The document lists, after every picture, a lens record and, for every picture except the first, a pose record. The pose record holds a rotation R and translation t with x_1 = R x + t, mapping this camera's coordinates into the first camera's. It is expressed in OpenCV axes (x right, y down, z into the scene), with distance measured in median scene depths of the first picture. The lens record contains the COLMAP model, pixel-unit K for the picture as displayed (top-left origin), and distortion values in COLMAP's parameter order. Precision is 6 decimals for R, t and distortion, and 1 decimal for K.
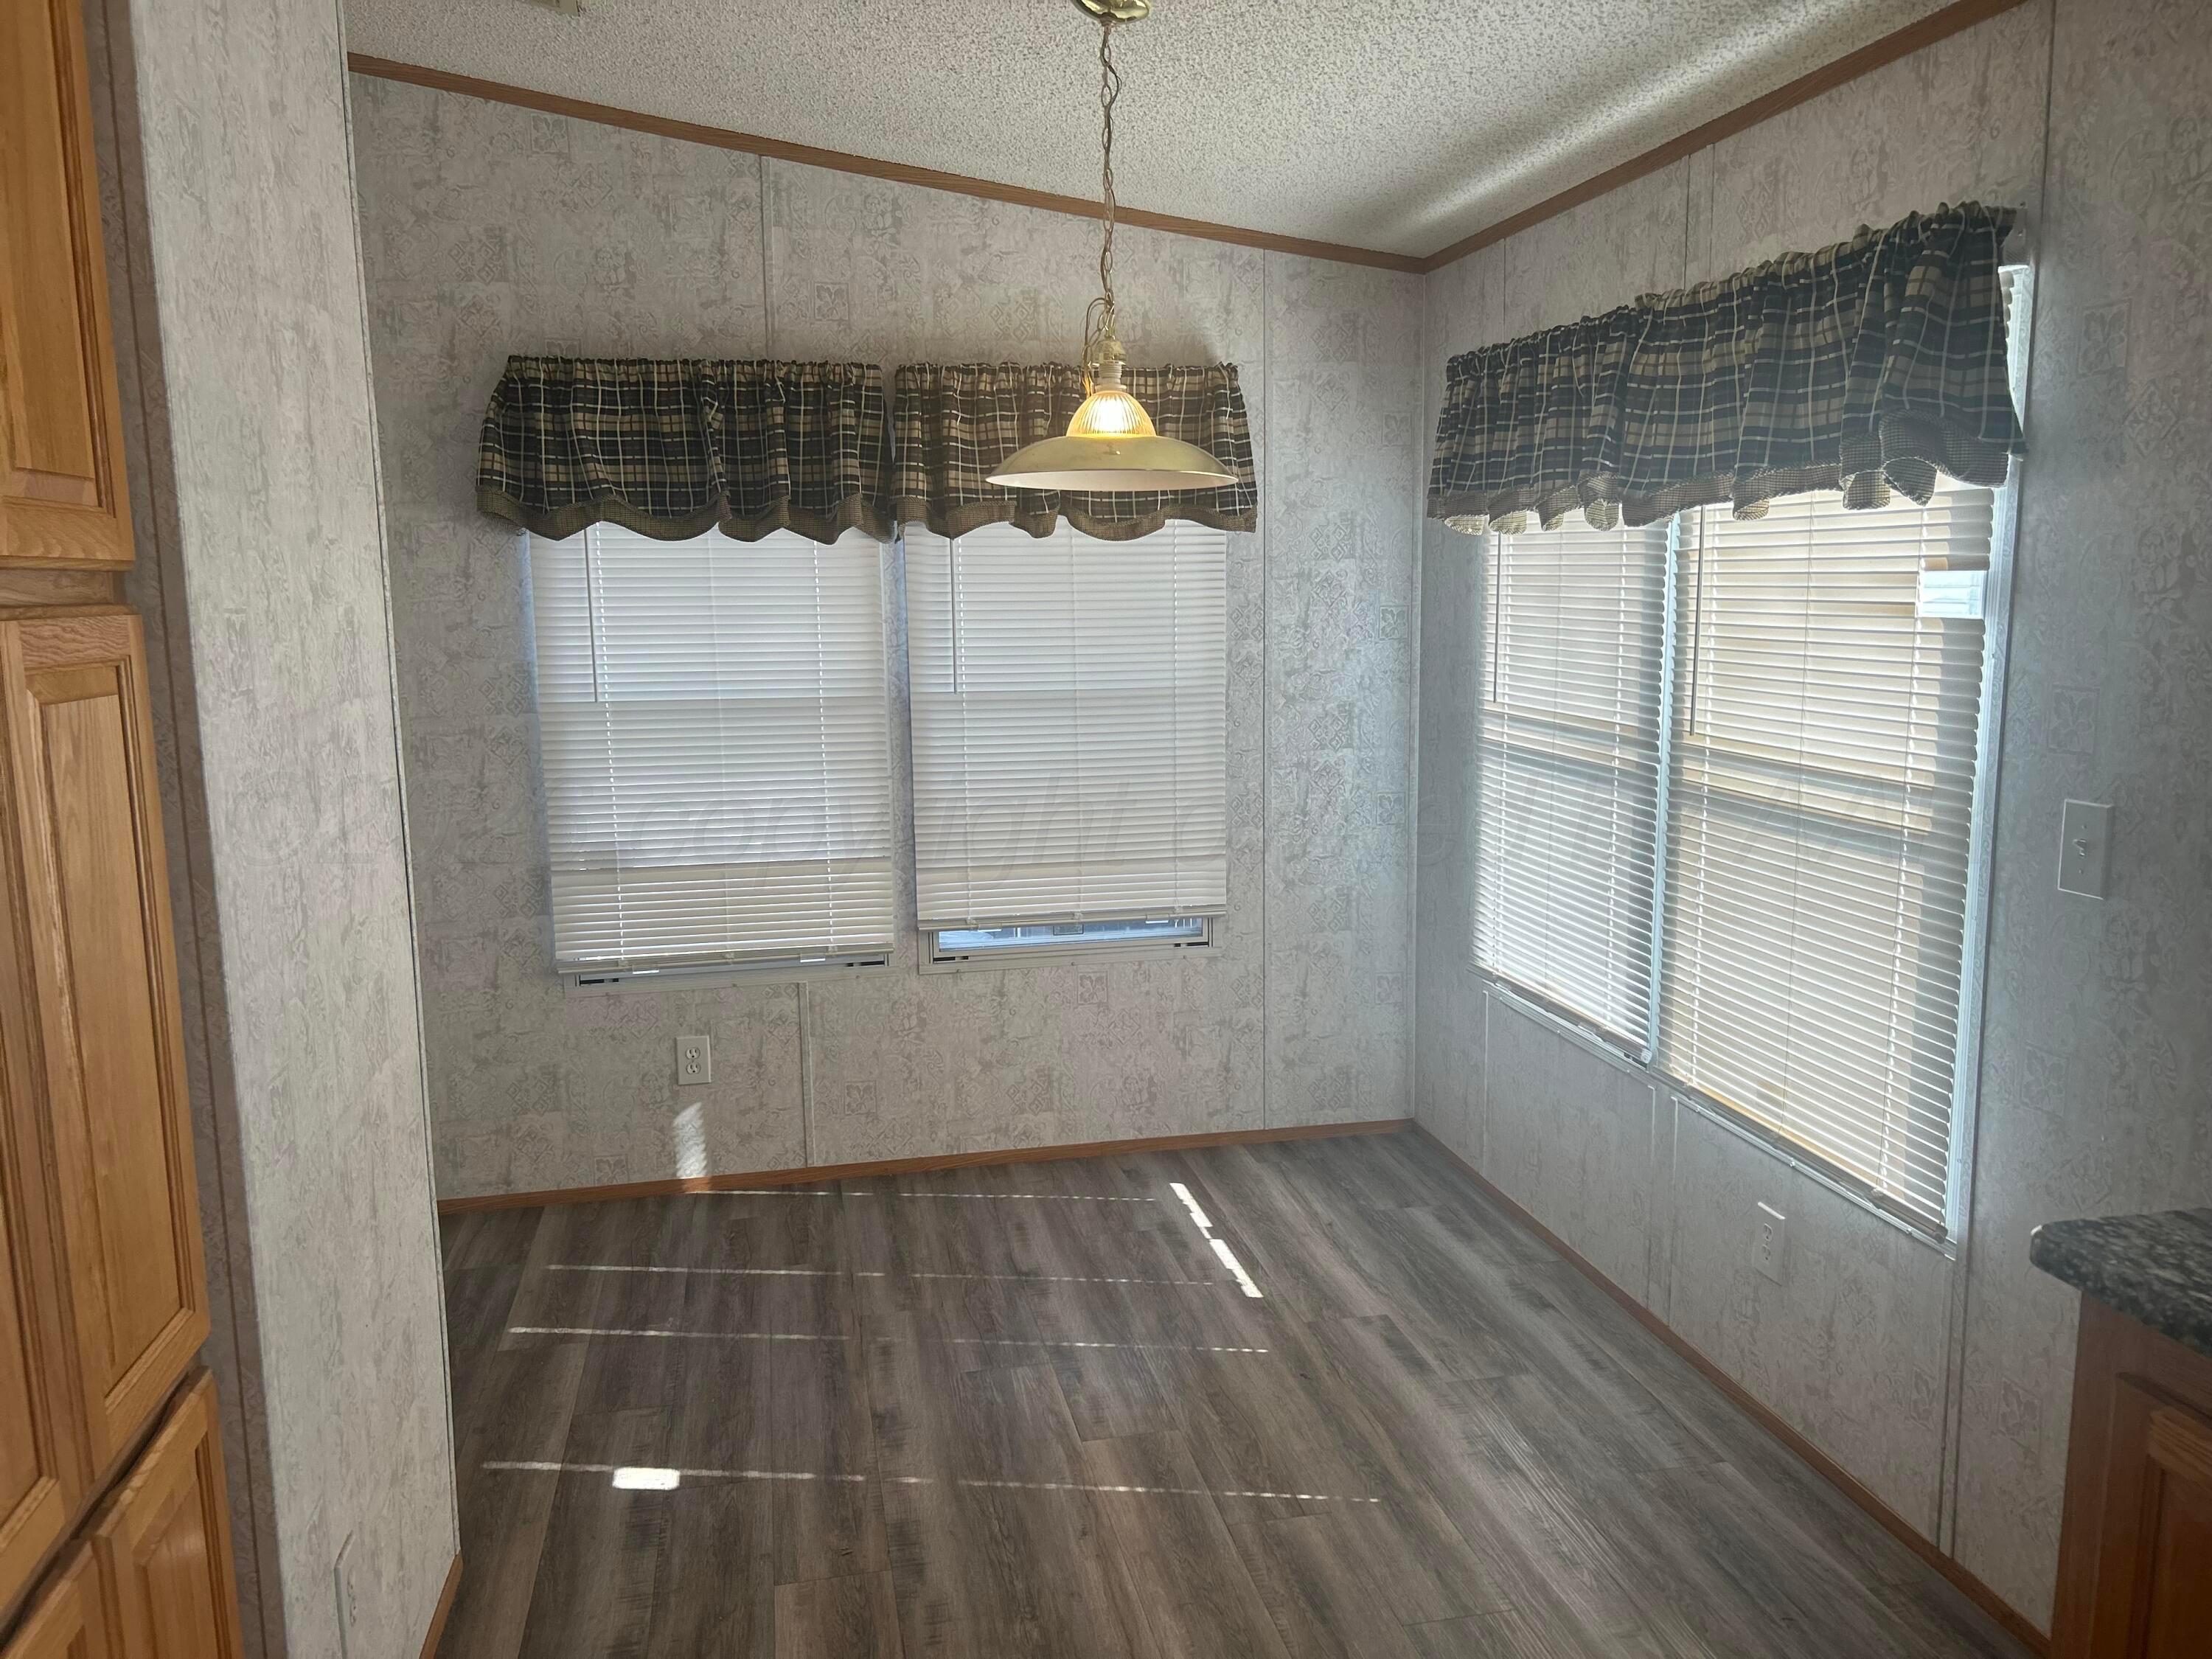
lens RADIAL K [[1683.4, 0, 1098.9], [0, 1683.4, 855.7], [0, 0, 1]] dist [0.051201, -0.083853]
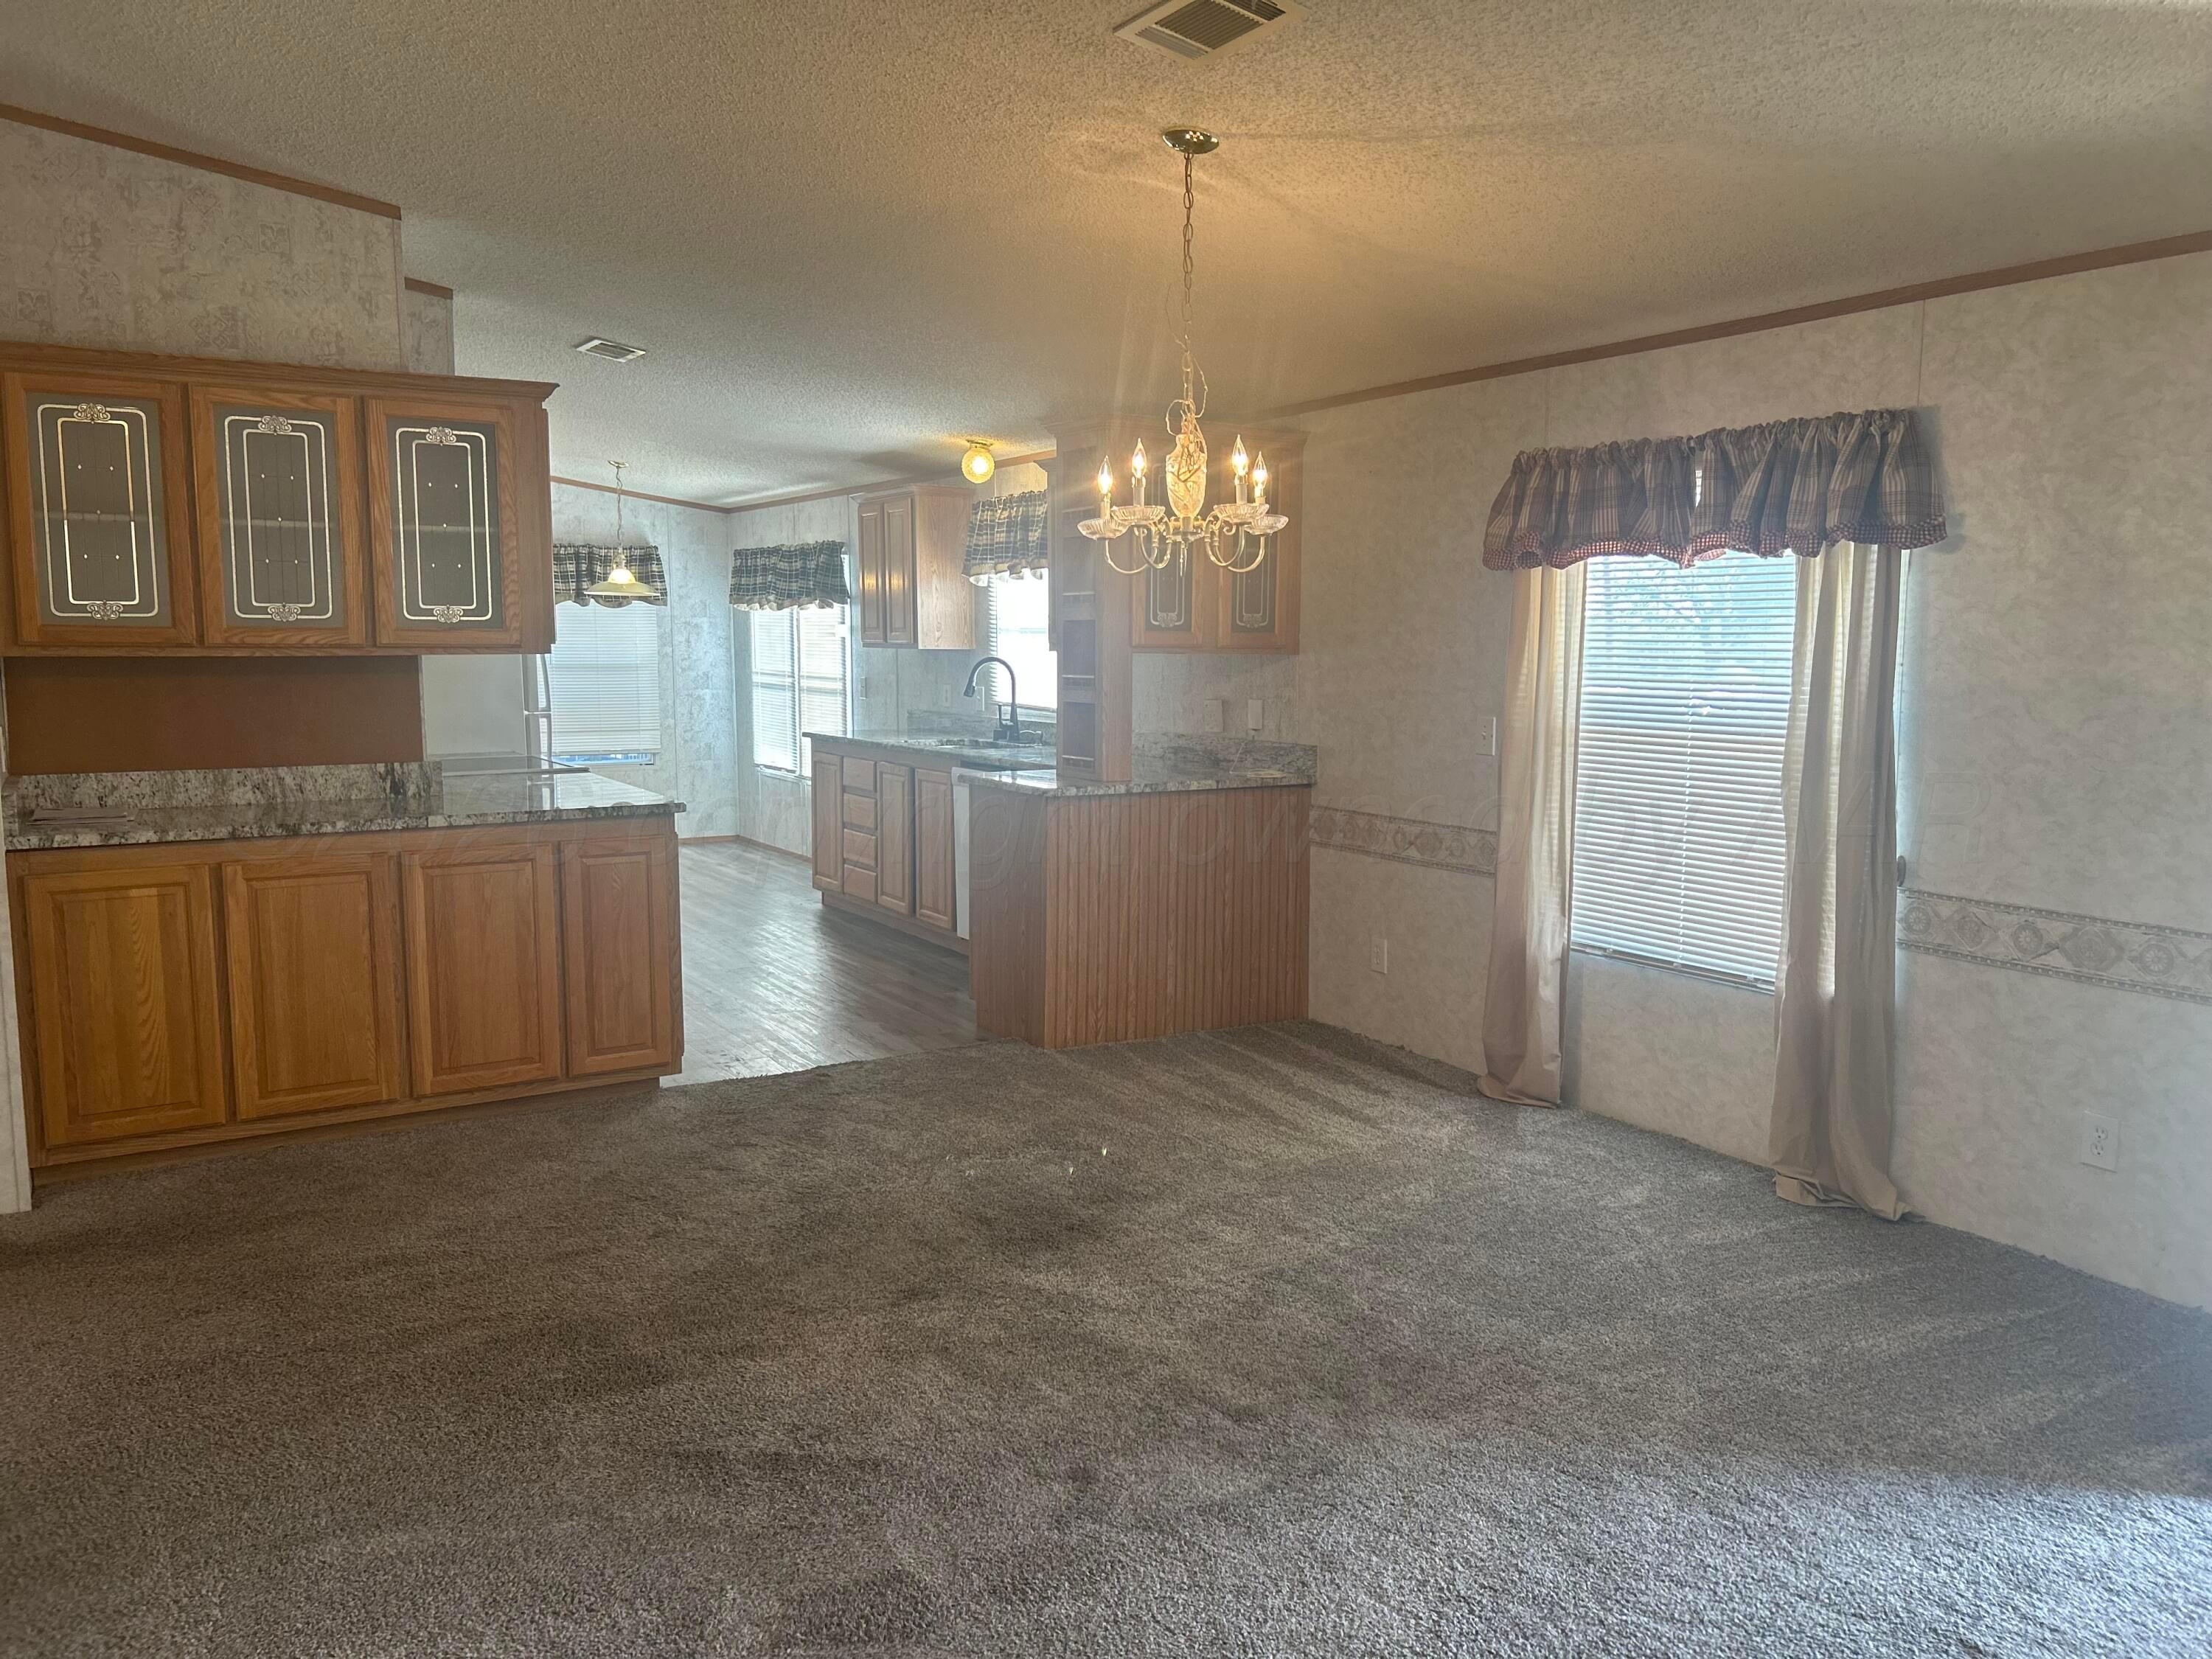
lens RADIAL K [[1684.1, 0, 1114.6], [0, 1684.1, 815.1], [0, 0, 1]] dist [0.101662, -0.087185]
pose [[0.942546, -0.022192, 0.333340, -0.176494], [0.039990, 0.998112, -0.046626, 0.360185], [-0.331676, 0.057278, 0.941653, -2.157284]]
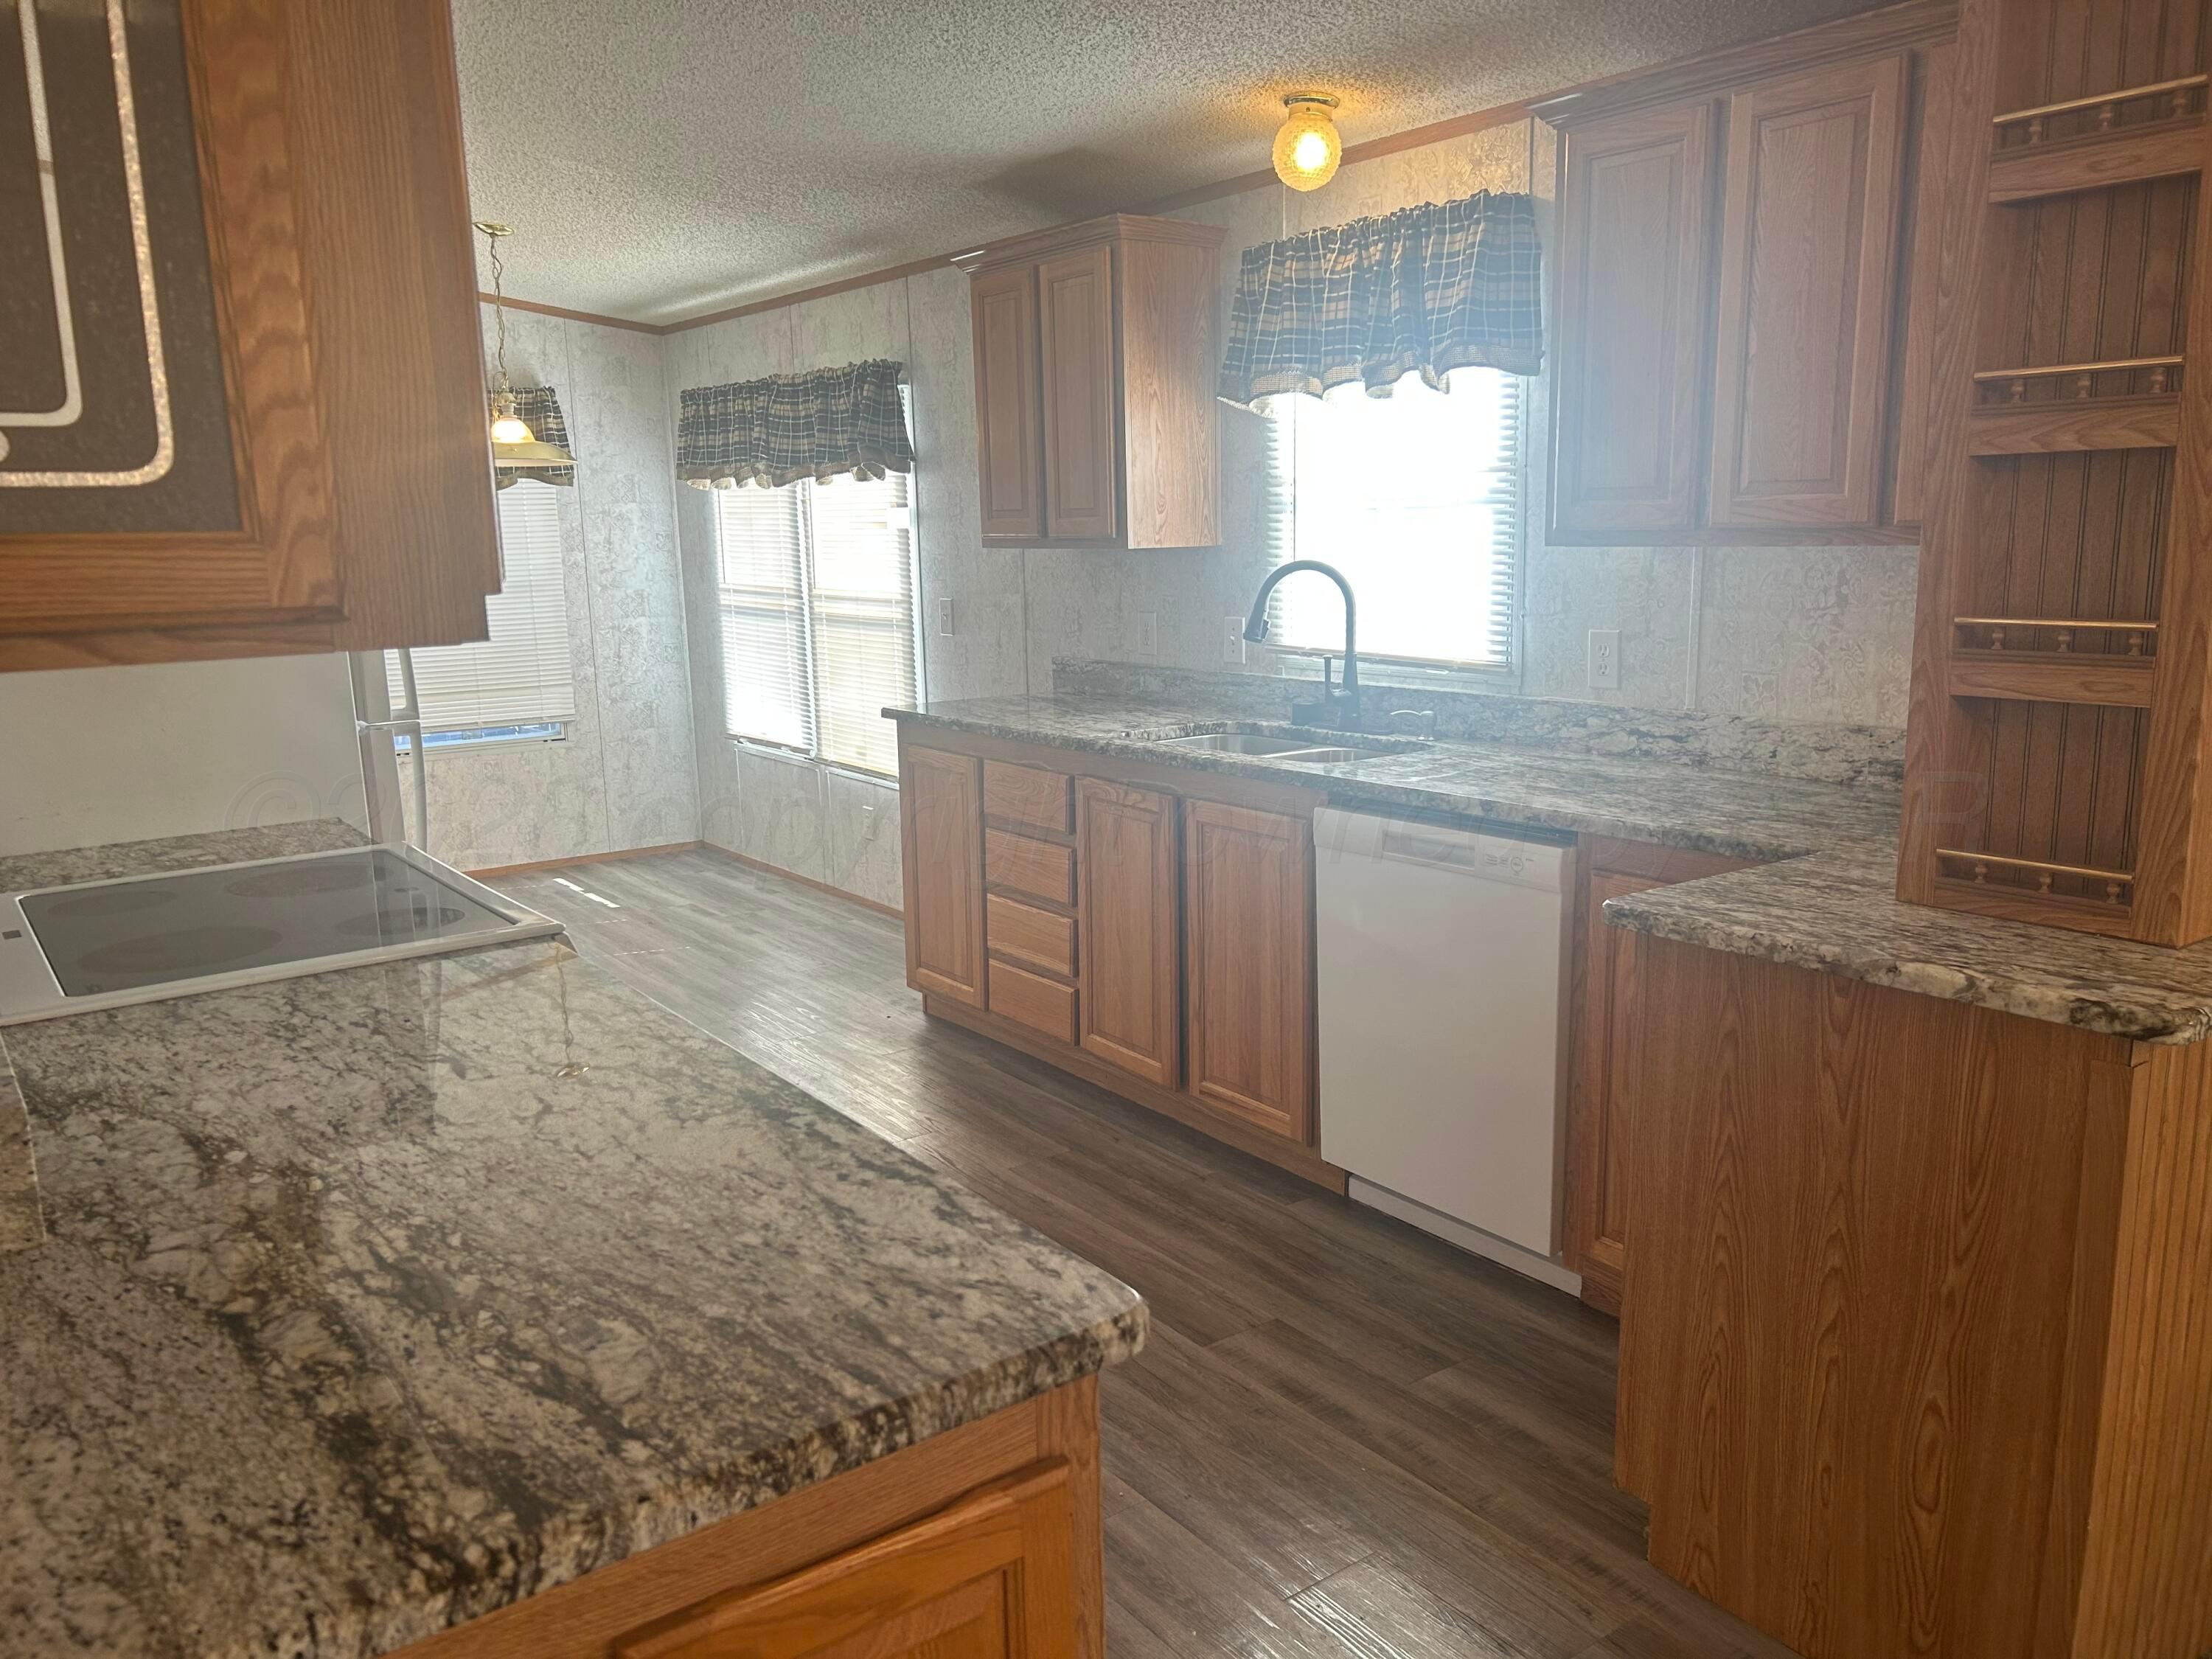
lens RADIAL K [[1689.0, 0, 1106.0], [0, 1689.0, 829.5], [0, 0, 1]] dist [0.068253, -0.046966]
pose [[0.911015, -0.084127, 0.403701, -0.168383], [0.077330, 0.996455, 0.033143, 0.161880], [-0.405058, 0.001025, 0.914291, -0.930651]]
